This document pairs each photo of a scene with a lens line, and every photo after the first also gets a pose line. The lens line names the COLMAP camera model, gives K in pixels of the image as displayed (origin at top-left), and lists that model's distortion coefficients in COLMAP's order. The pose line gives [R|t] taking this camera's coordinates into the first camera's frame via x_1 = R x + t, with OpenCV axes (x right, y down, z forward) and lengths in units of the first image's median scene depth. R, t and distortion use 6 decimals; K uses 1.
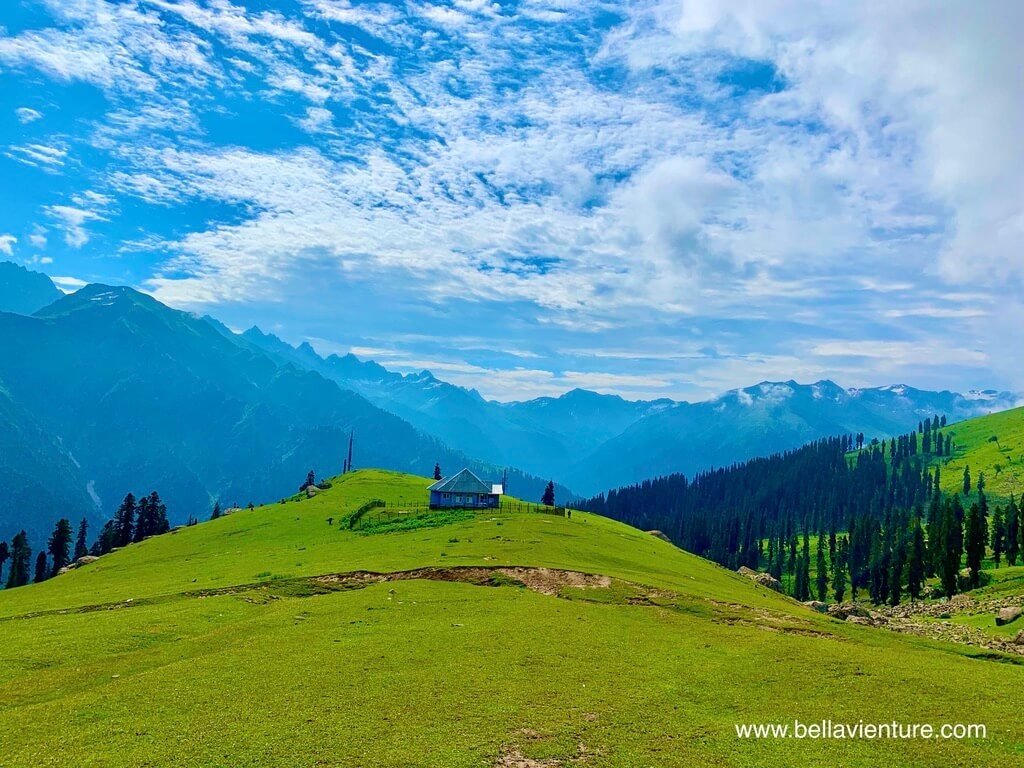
lens RADIAL K [[753.5, 0, 514.2], [0, 753.5, 384.3], [0, 0, 1]] dist [-0.000578, -0.004133]
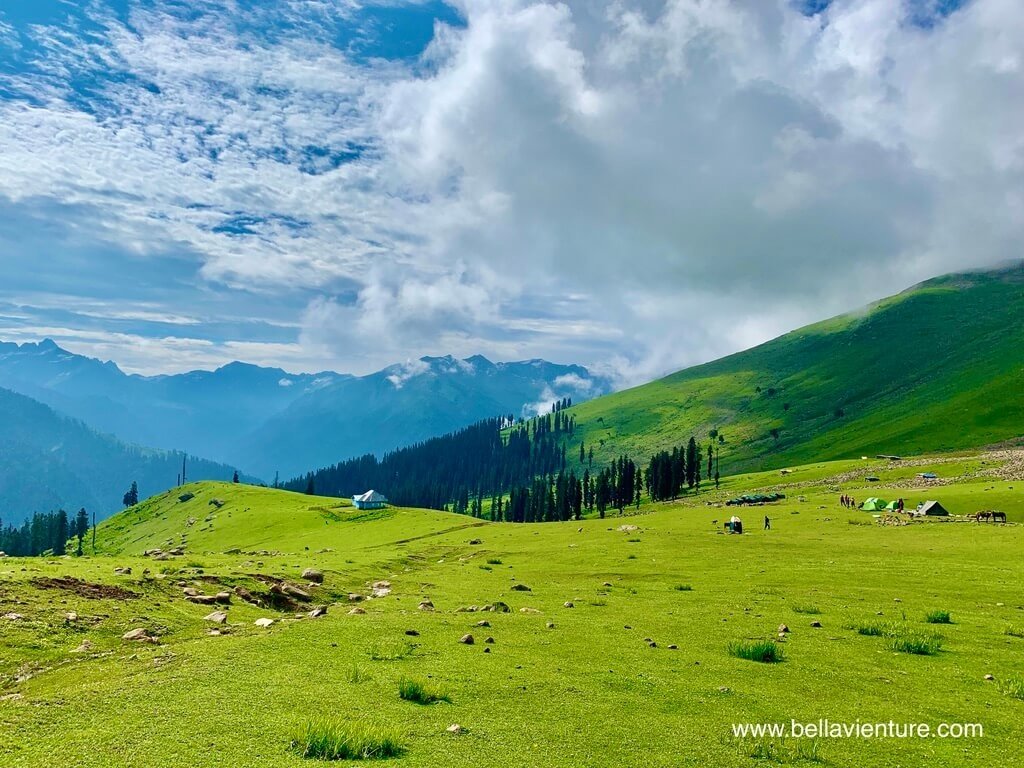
lens RADIAL K [[753.5, 0, 515.1], [0, 753.5, 381.7], [0, 0, 1]] dist [-0.000578, -0.004133]
pose [[0.903577, -0.009442, 0.428323, -0.074511], [-0.005651, 0.999407, 0.033952, -0.033934], [-0.428389, -0.033099, 0.902988, -0.140199]]
